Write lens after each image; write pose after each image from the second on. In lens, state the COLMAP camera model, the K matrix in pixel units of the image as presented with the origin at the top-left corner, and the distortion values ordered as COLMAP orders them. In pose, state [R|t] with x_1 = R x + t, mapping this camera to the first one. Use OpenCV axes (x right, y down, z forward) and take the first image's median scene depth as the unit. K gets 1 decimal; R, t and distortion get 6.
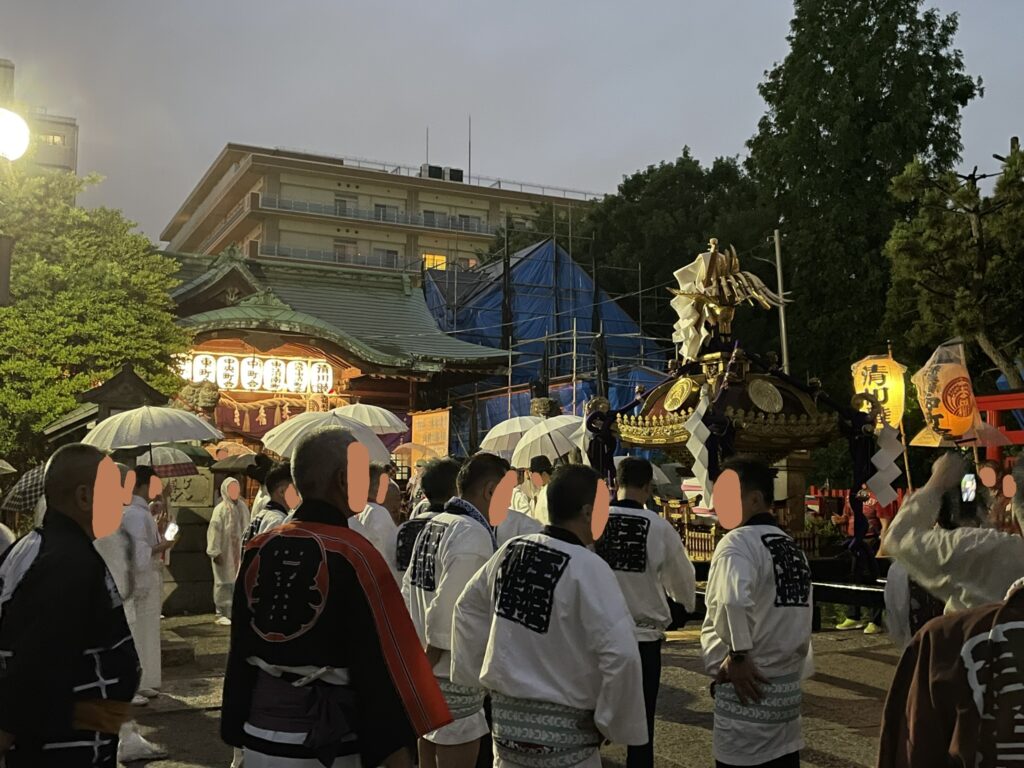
lens RADIAL K [[1100.9, 0, 512.0], [0, 1100.9, 384.0], [0, 0, 1]] dist [0.129907, -0.242509]
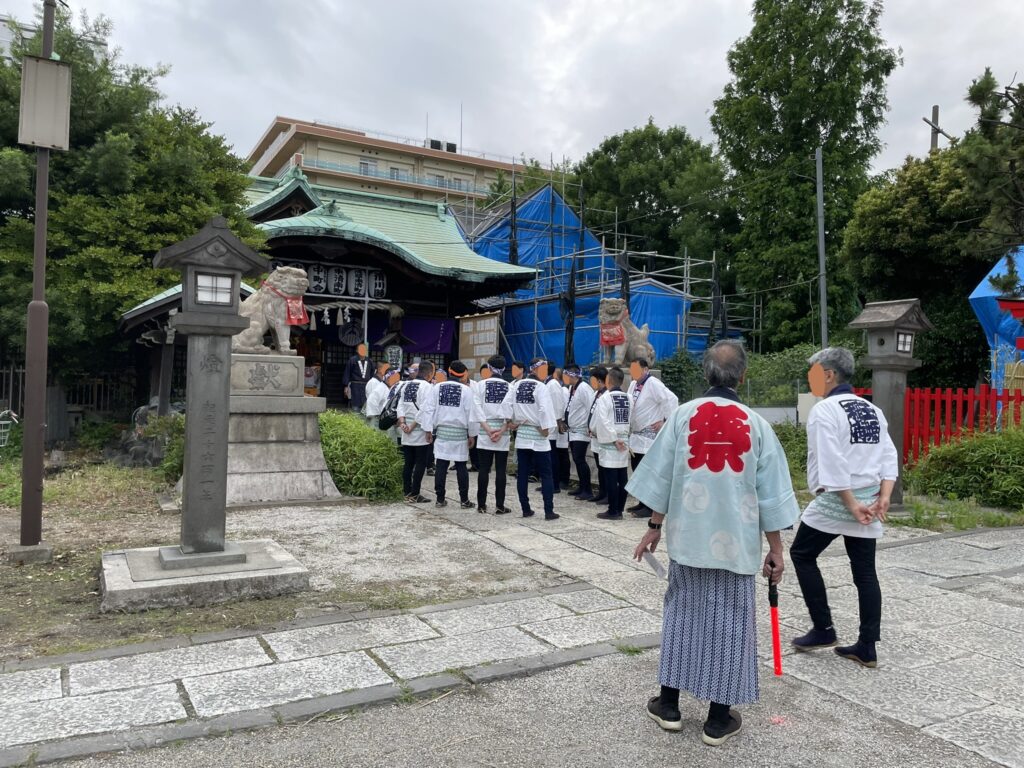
lens RADIAL K [[768.7, 0, 512.0], [0, 768.7, 384.0], [0, 0, 1]] dist [0.081840, -0.109925]
pose [[0.998810, 0.014304, 0.046619, -0.038862], [-0.018659, 0.995363, 0.094368, 0.010620], [-0.045053, -0.095126, 0.994445, 0.104921]]
